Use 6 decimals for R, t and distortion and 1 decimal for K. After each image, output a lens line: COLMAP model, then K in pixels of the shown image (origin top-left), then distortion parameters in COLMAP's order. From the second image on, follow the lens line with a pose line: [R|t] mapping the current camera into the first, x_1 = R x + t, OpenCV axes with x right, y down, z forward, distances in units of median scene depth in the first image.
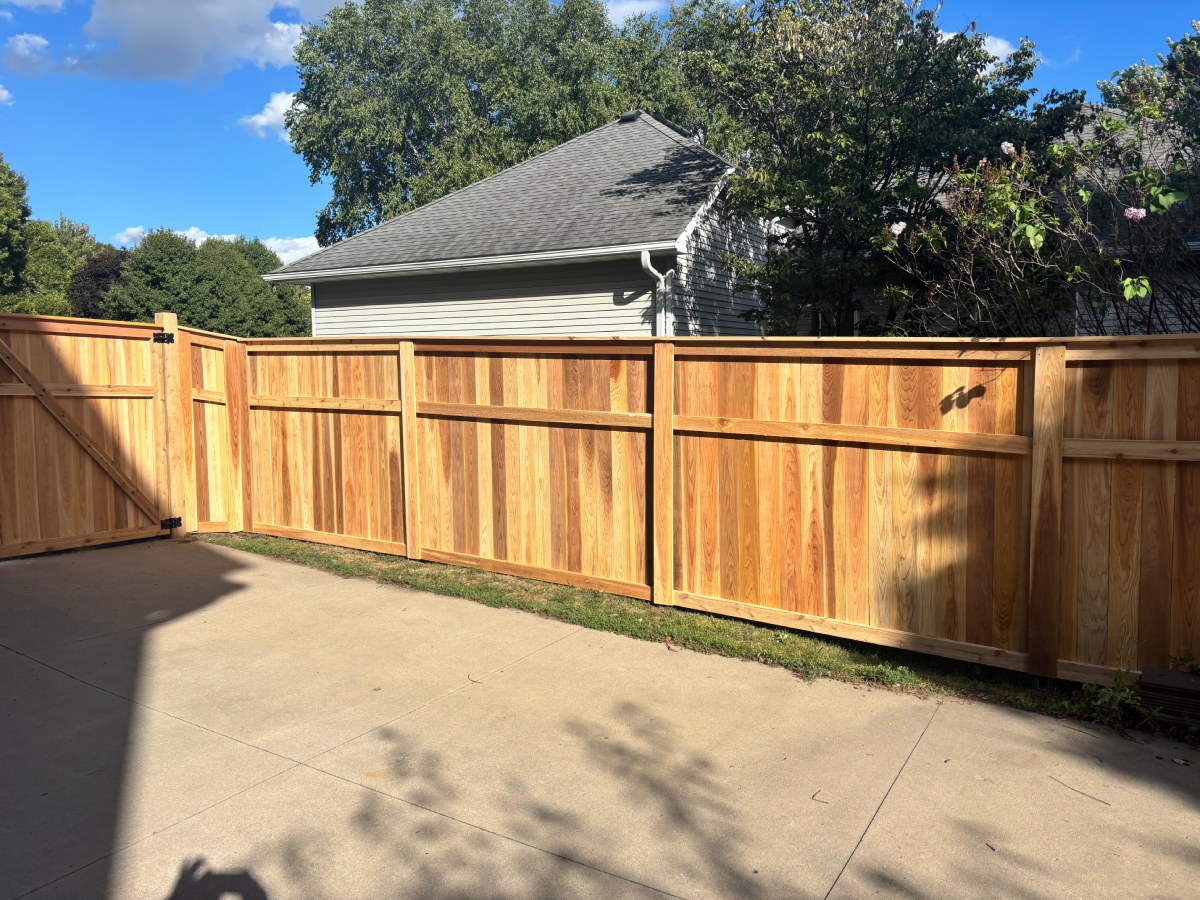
lens RADIAL K [[880.4, 0, 607.1], [0, 880.4, 440.8], [0, 0, 1]] dist [0.013450, -0.014789]
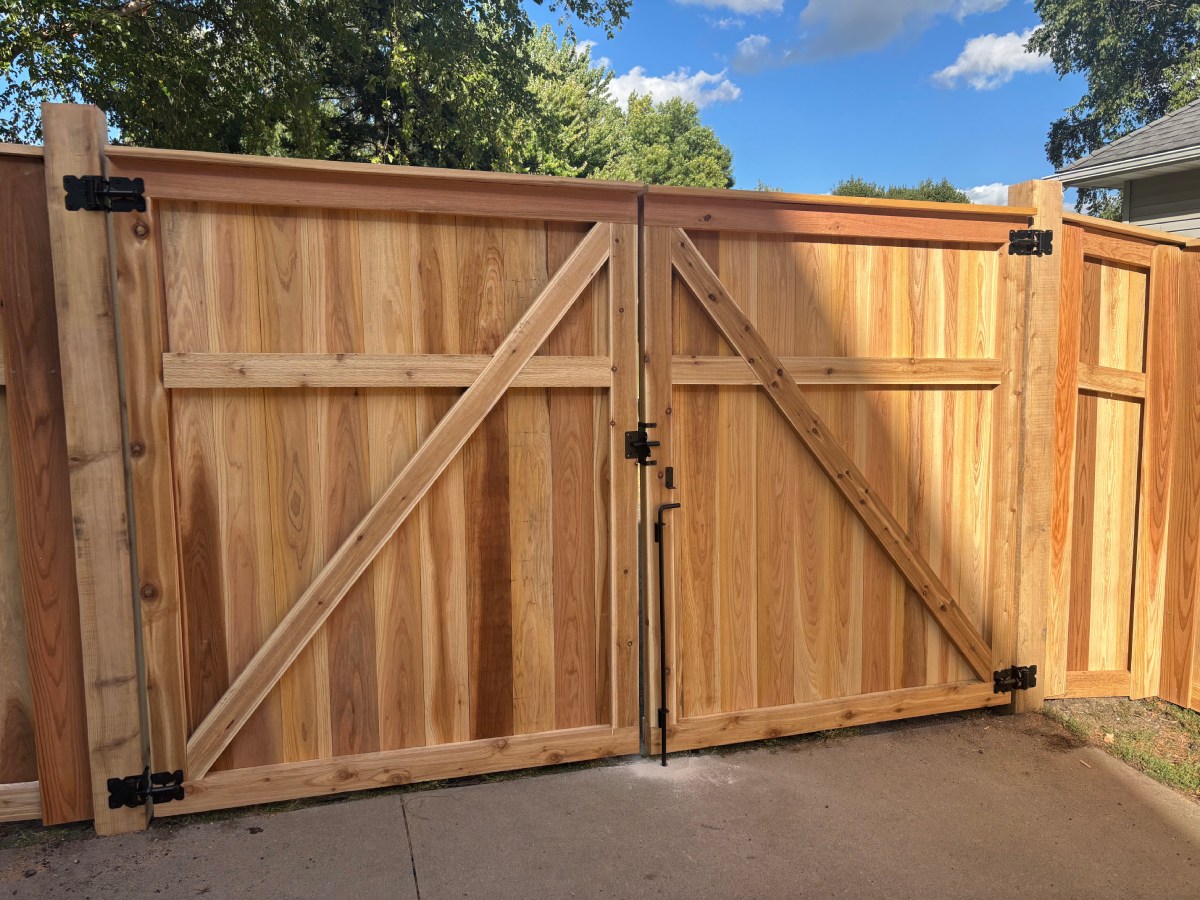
lens RADIAL K [[880.4, 0, 605.2], [0, 880.4, 445.1], [0, 0, 1]] dist [0.013450, -0.014789]
pose [[0.744183, 0.070494, -0.664245, -0.377473], [-0.034634, 0.997150, 0.067022, -0.043516], [0.667077, -0.026872, 0.744504, 0.568508]]
